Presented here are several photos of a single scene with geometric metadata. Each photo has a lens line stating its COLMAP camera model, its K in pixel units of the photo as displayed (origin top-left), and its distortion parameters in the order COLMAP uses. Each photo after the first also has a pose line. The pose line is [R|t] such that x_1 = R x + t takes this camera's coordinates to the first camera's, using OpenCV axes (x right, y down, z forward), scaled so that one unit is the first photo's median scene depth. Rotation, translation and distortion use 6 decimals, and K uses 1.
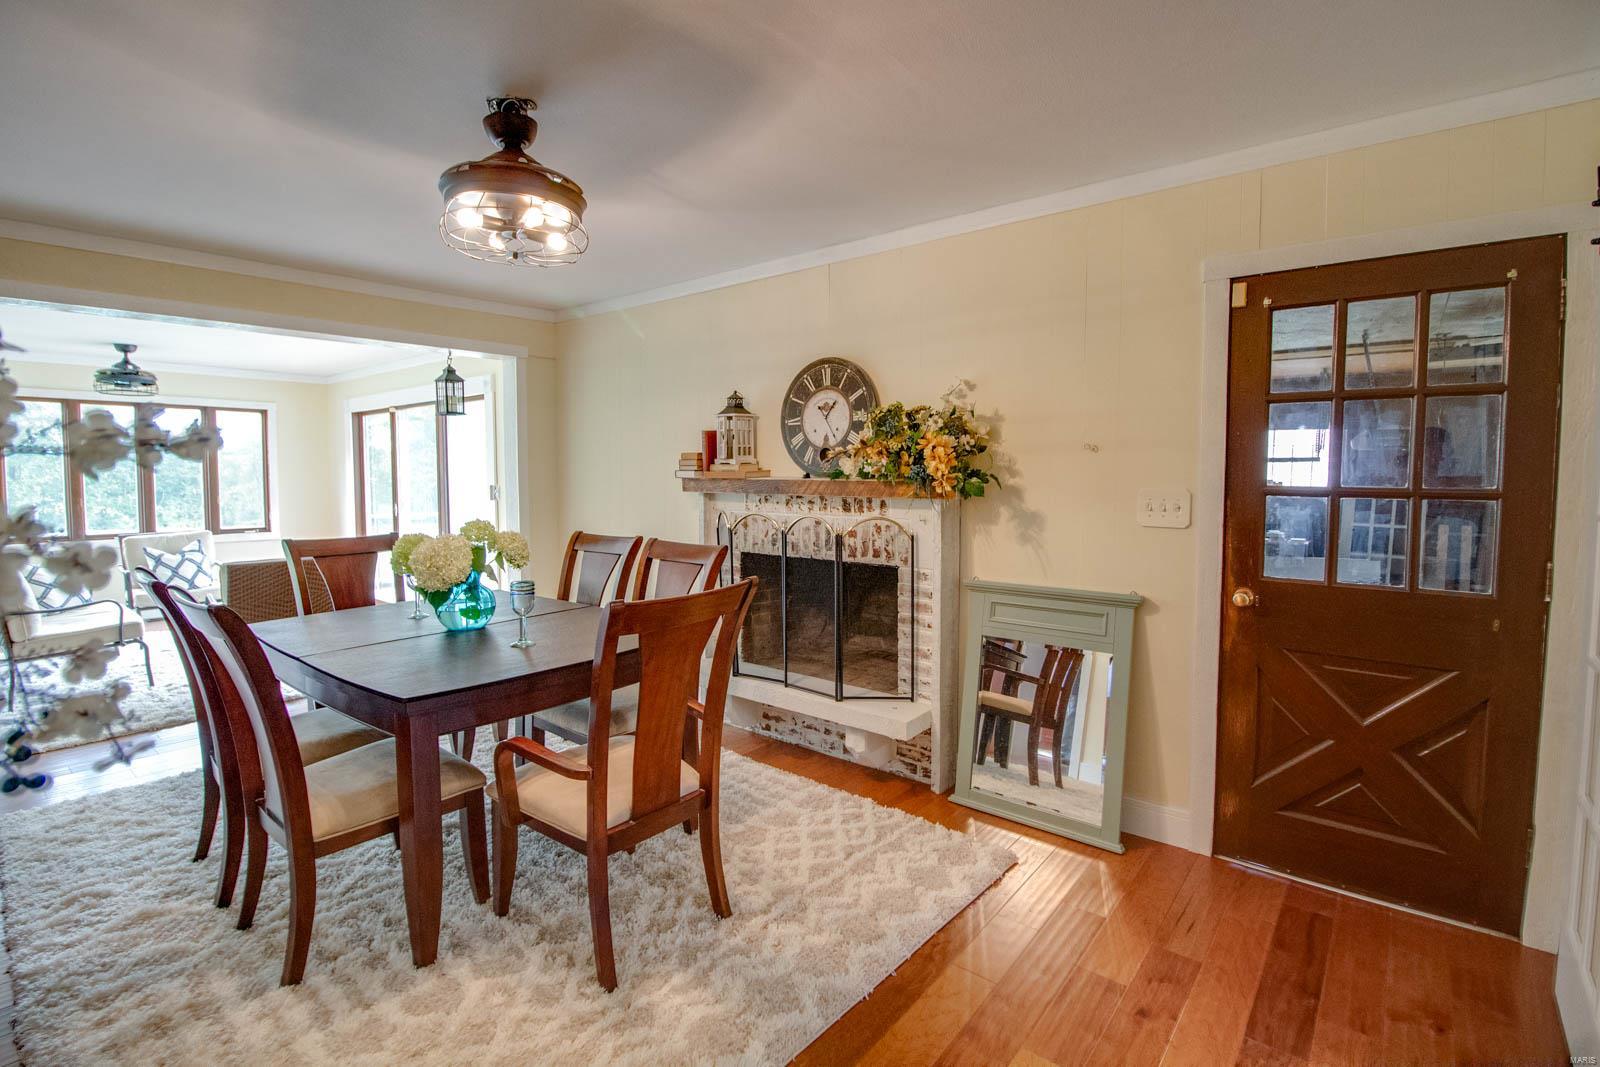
lens RADIAL K [[760.1, 0, 829.0], [0, 760.1, 508.3], [0, 0, 1]] dist [-0.001199, -0.012785]
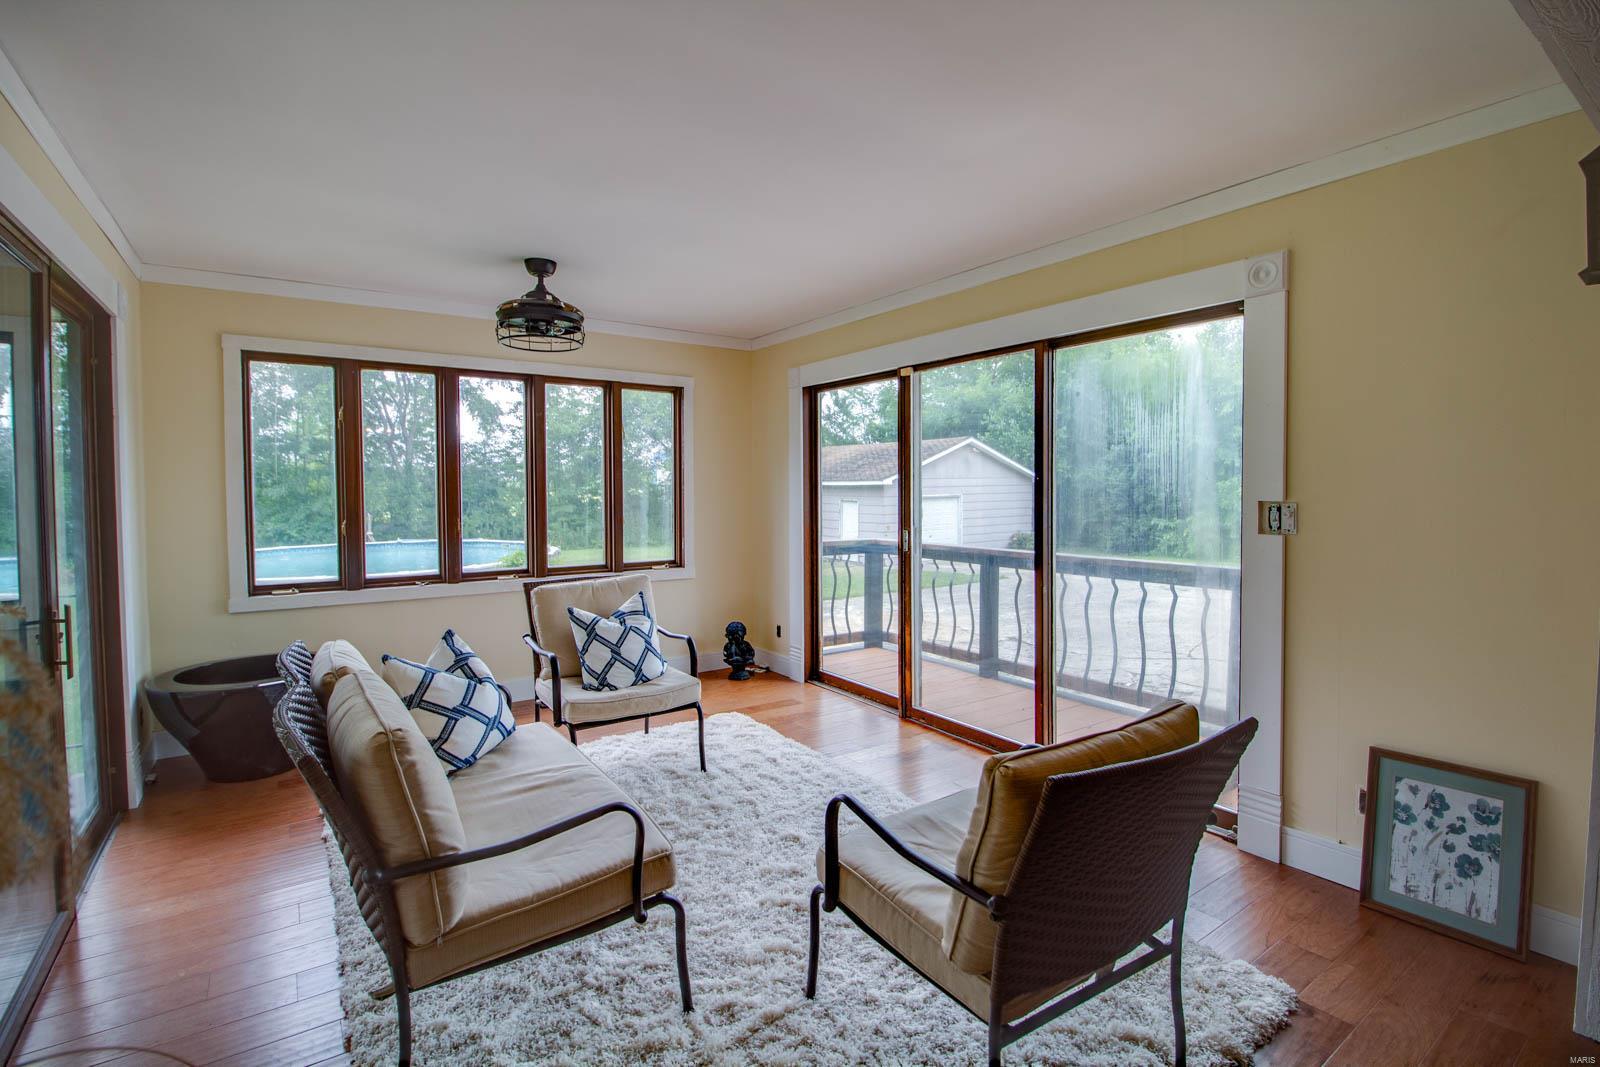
lens RADIAL K [[760.1, 0, 829.0], [0, 760.1, 508.3], [0, 0, 1]] dist [-0.001199, -0.012785]
pose [[0.965107, 0.006189, -0.261784, -0.555801], [-0.010438, 0.999835, -0.014842, -0.016614], [0.261649, 0.017057, 0.965012, 0.481757]]
